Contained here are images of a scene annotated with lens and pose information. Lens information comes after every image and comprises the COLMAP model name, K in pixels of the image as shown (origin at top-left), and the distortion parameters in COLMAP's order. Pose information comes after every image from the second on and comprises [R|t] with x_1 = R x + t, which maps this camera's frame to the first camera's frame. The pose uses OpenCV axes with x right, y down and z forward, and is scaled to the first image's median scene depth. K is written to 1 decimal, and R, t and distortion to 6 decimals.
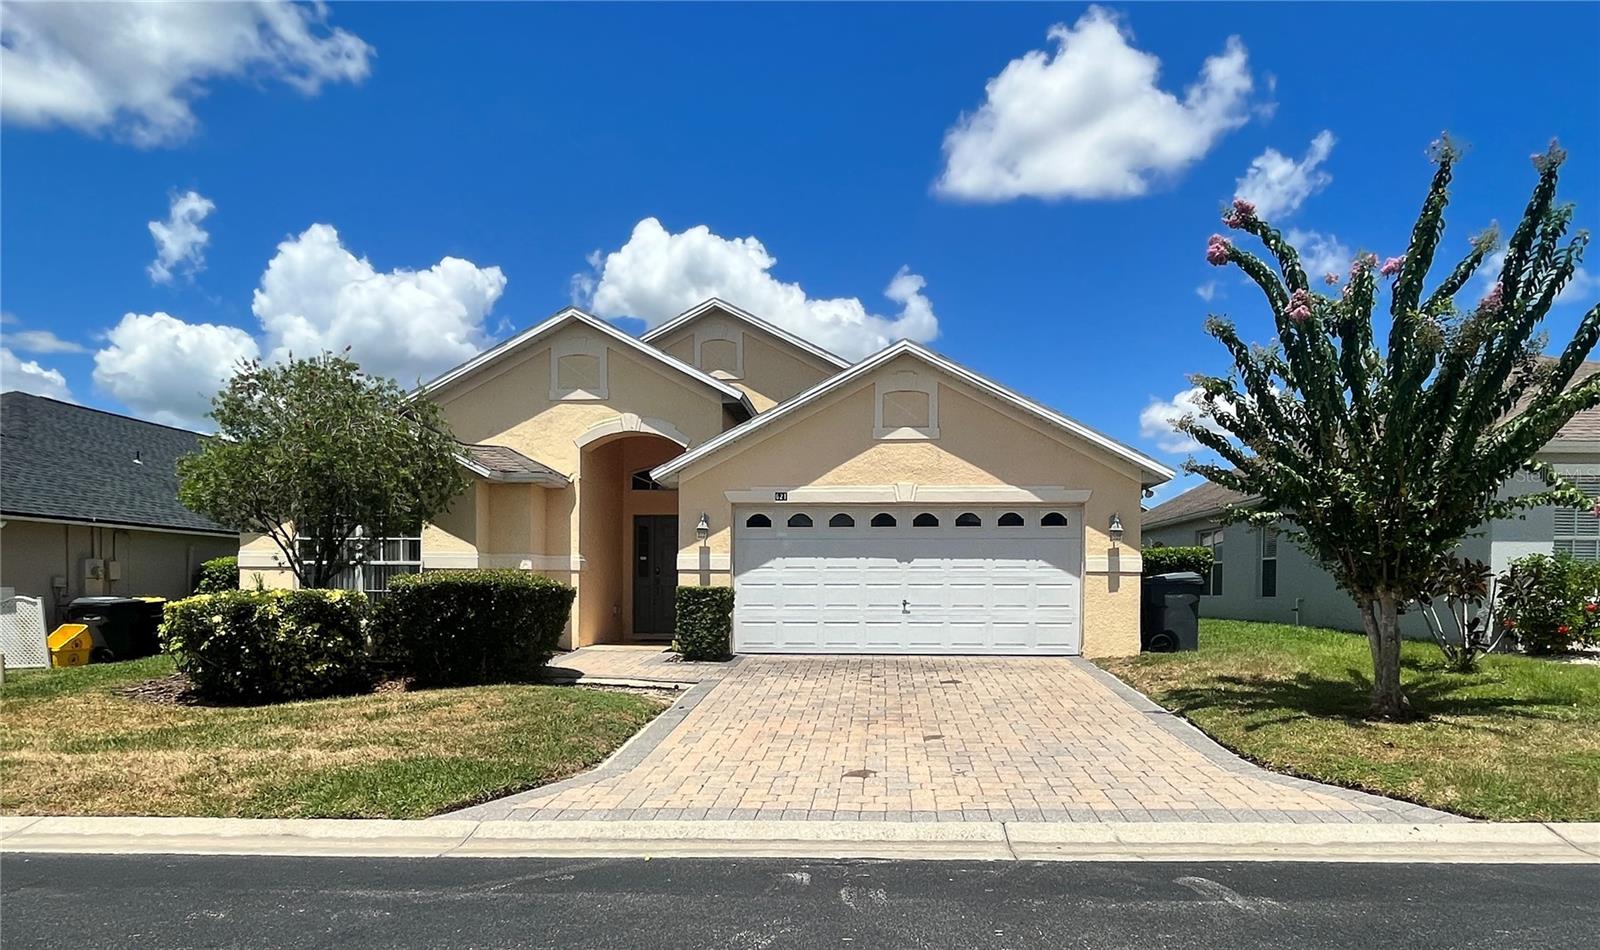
lens RADIAL K [[1077.0, 0, 798.1], [0, 1077.0, 484.9], [0, 0, 1]] dist [-0.005555, -0.004473]
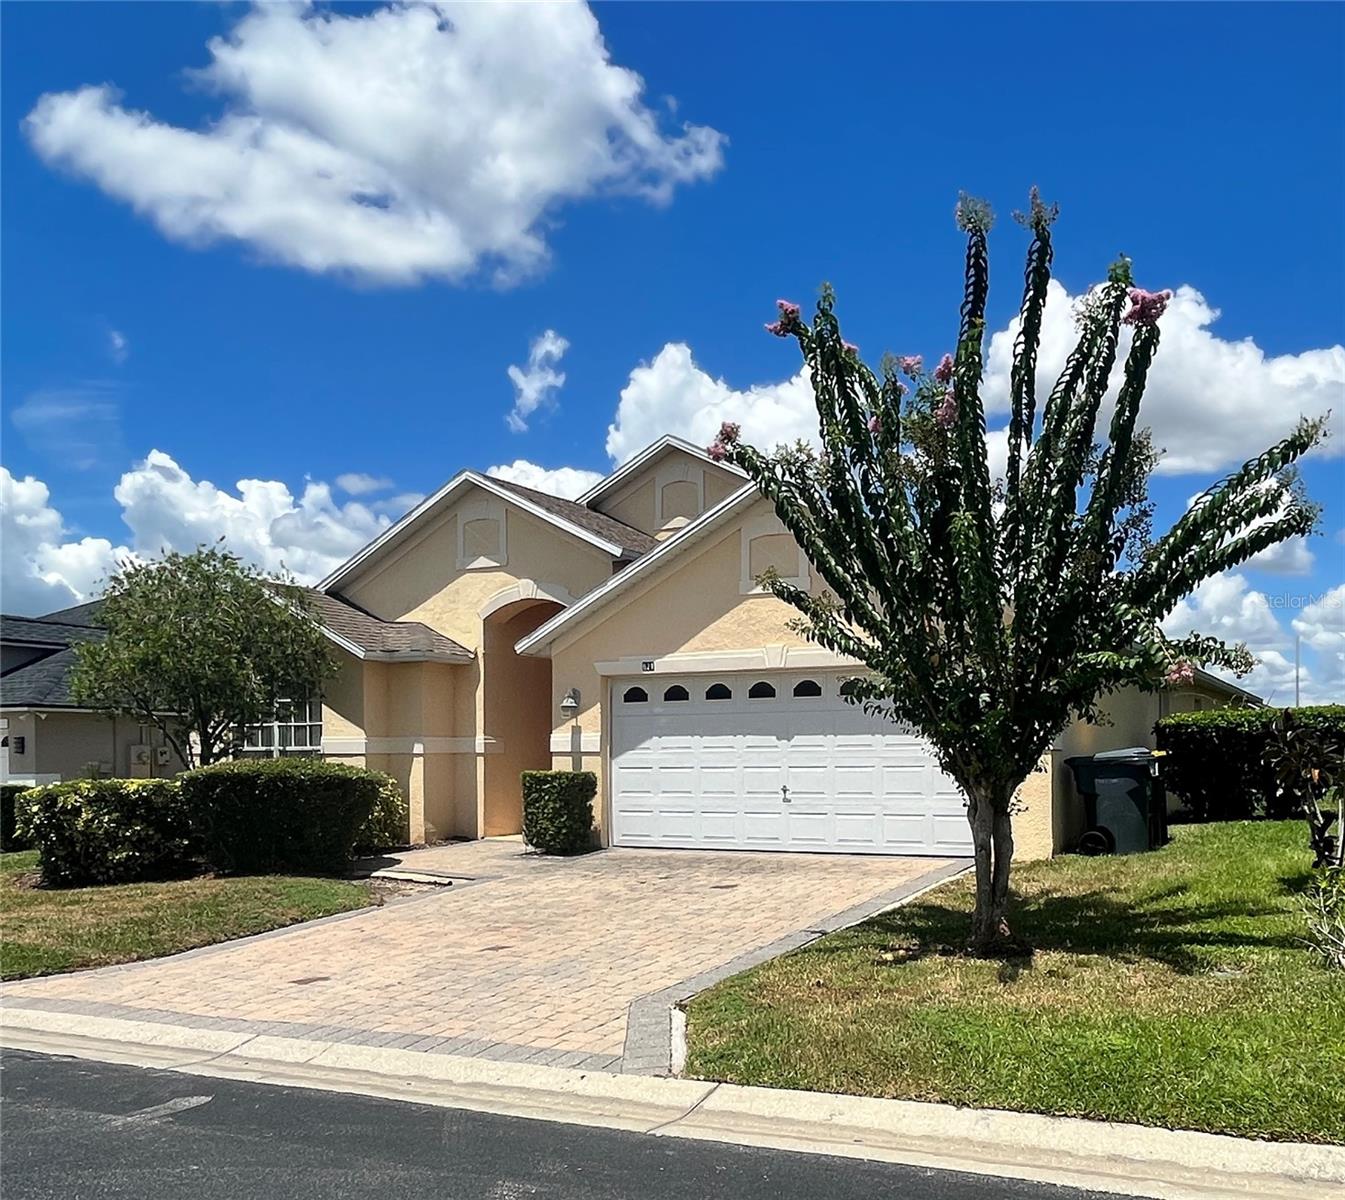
lens RADIAL K [[1337.7, 0, 673.0], [0, 1337.7, 595.9], [0, 0, 1]] dist [0.001963, 0.000000]
pose [[0.909737, -0.059170, -0.410947, 0.448406], [0.049860, 0.998199, -0.033346, -0.009185], [0.412180, 0.009847, 0.911049, 0.022955]]
